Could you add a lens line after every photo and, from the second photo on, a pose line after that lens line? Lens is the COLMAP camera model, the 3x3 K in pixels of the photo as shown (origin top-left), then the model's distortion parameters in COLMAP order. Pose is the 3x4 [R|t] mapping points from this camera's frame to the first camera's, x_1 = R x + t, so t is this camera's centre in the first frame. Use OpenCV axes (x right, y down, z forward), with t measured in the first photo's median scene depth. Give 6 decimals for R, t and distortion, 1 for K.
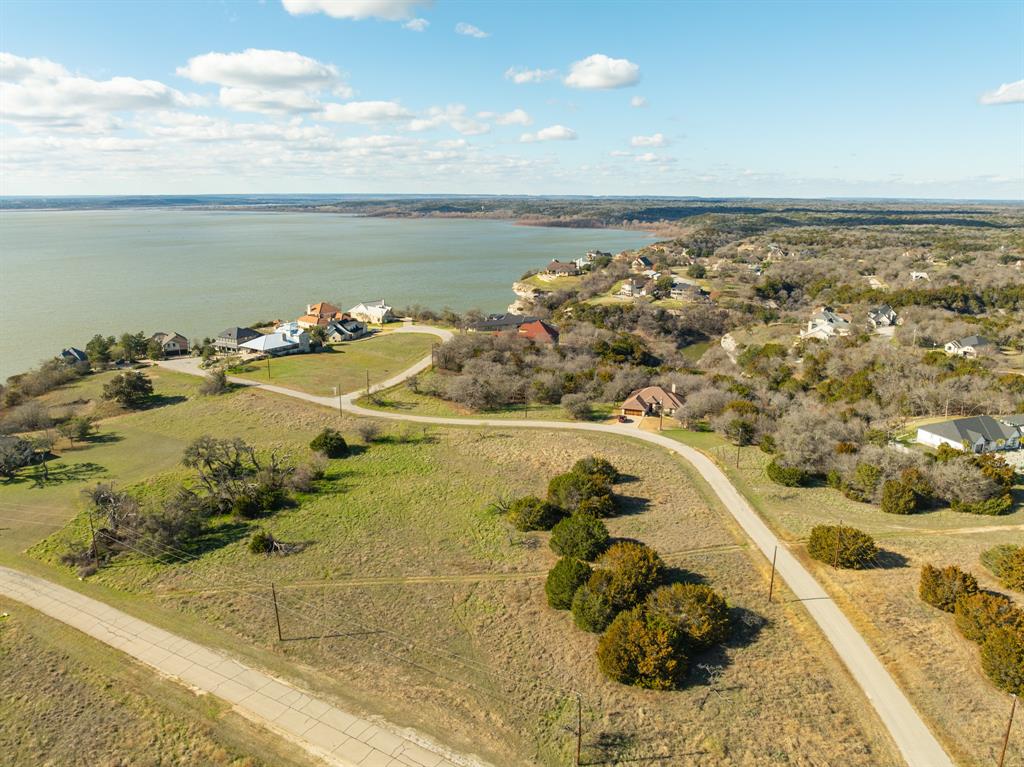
lens RADIAL K [[726.4, 0, 512.0], [0, 726.4, 383.5], [0, 0, 1]] dist [-0.048583, 0.022372]
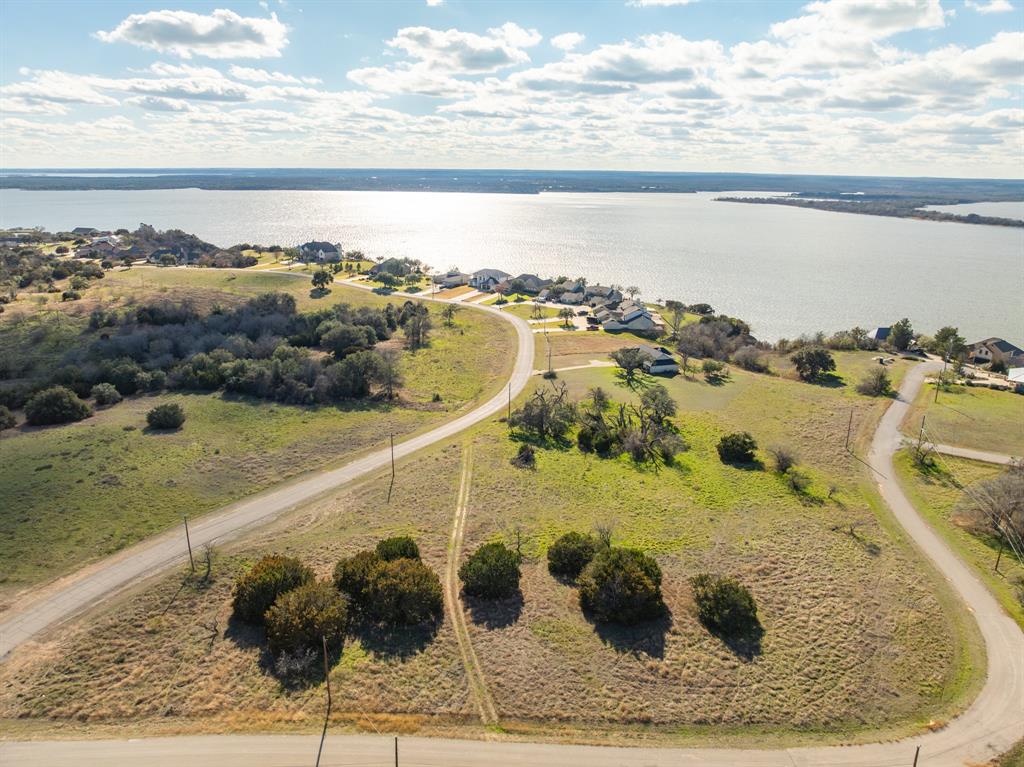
lens RADIAL K [[726.4, 0, 512.0], [0, 726.4, 383.5], [0, 0, 1]] dist [-0.048583, 0.022372]
pose [[-0.015610, 0.279352, -0.960062, 0.237653], [-0.261815, 0.925535, 0.273563, -0.065357], [0.964992, 0.255629, 0.058691, 0.251340]]
